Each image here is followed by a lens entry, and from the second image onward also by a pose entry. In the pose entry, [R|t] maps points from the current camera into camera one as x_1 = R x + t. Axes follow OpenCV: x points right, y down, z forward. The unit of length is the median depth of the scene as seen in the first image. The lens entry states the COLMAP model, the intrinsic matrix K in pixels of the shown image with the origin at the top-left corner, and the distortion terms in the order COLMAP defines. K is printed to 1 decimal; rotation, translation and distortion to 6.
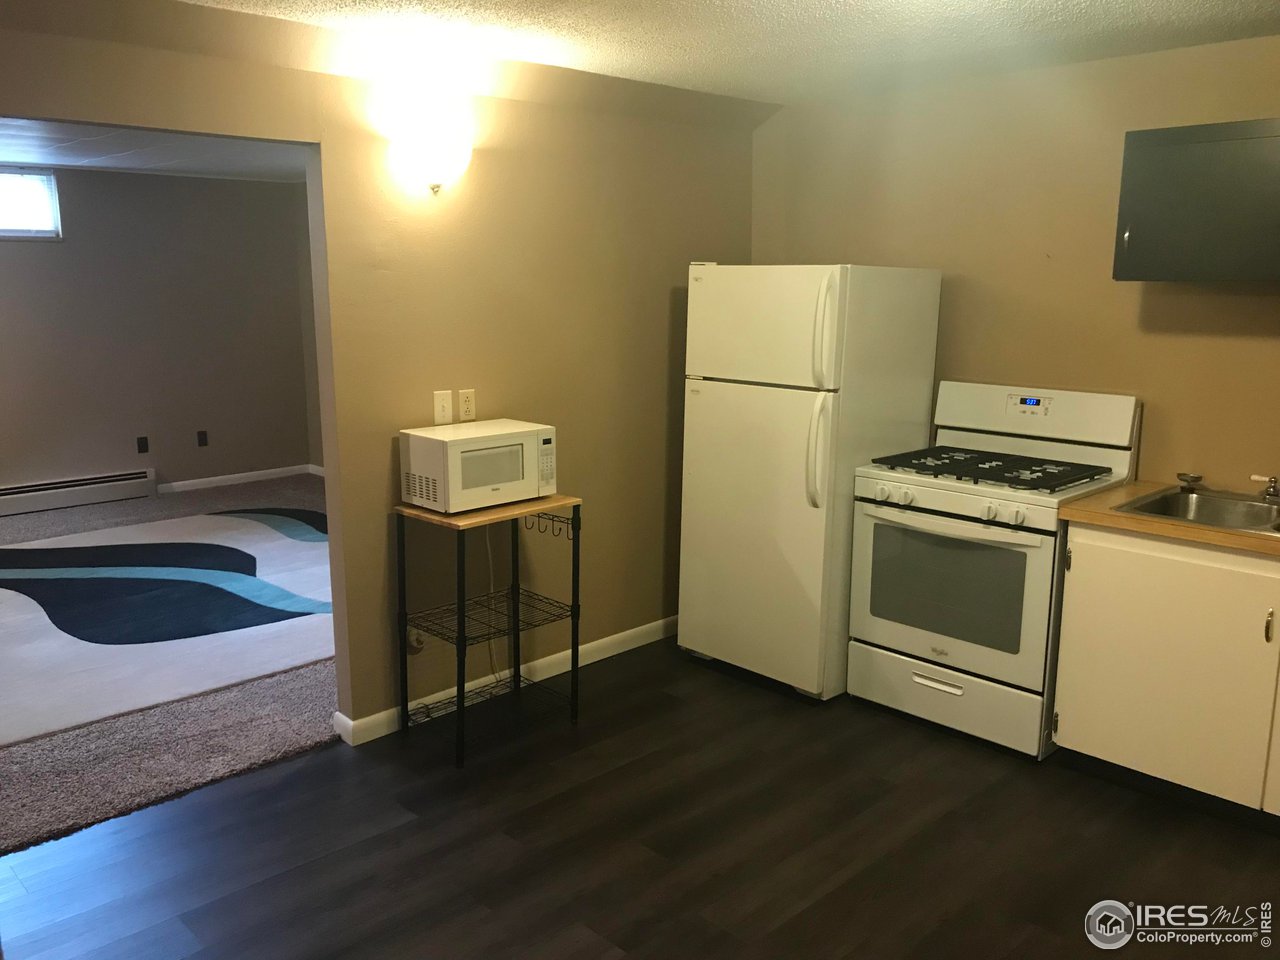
lens RADIAL K [[1044.3, 0, 638.5], [0, 1044.3, 478.9], [0, 0, 1]] dist [-0.041716, 0.008496]
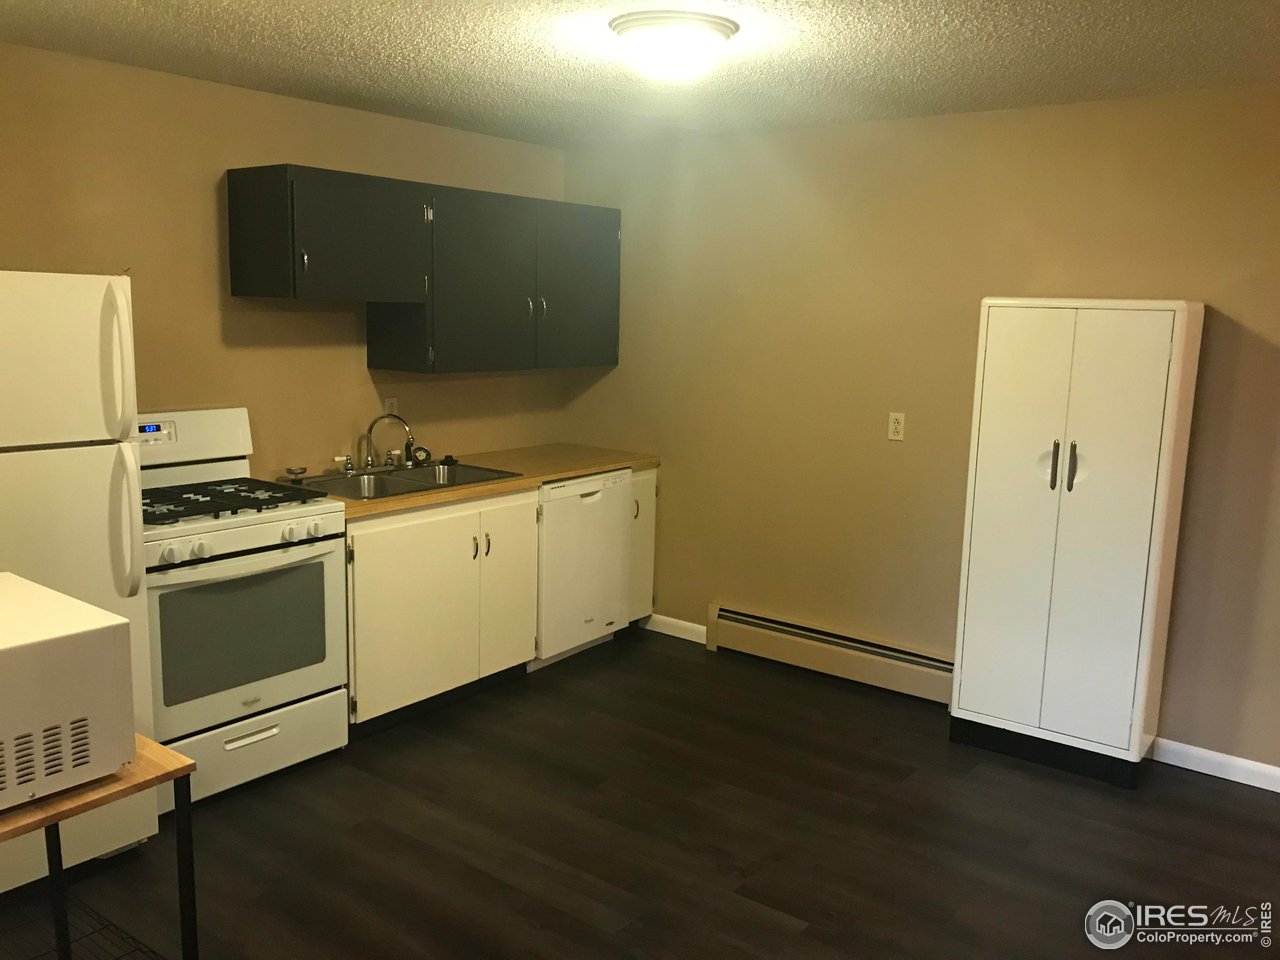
lens RADIAL K [[1044.3, 0, 638.7], [0, 1044.3, 479.5], [0, 0, 1]] dist [-0.041716, 0.008496]
pose [[-0.166980, -0.158306, 0.973168, -0.655922], [0.162475, 0.969114, 0.185525, -0.144441], [-0.972481, 0.189095, -0.136102, 0.791362]]
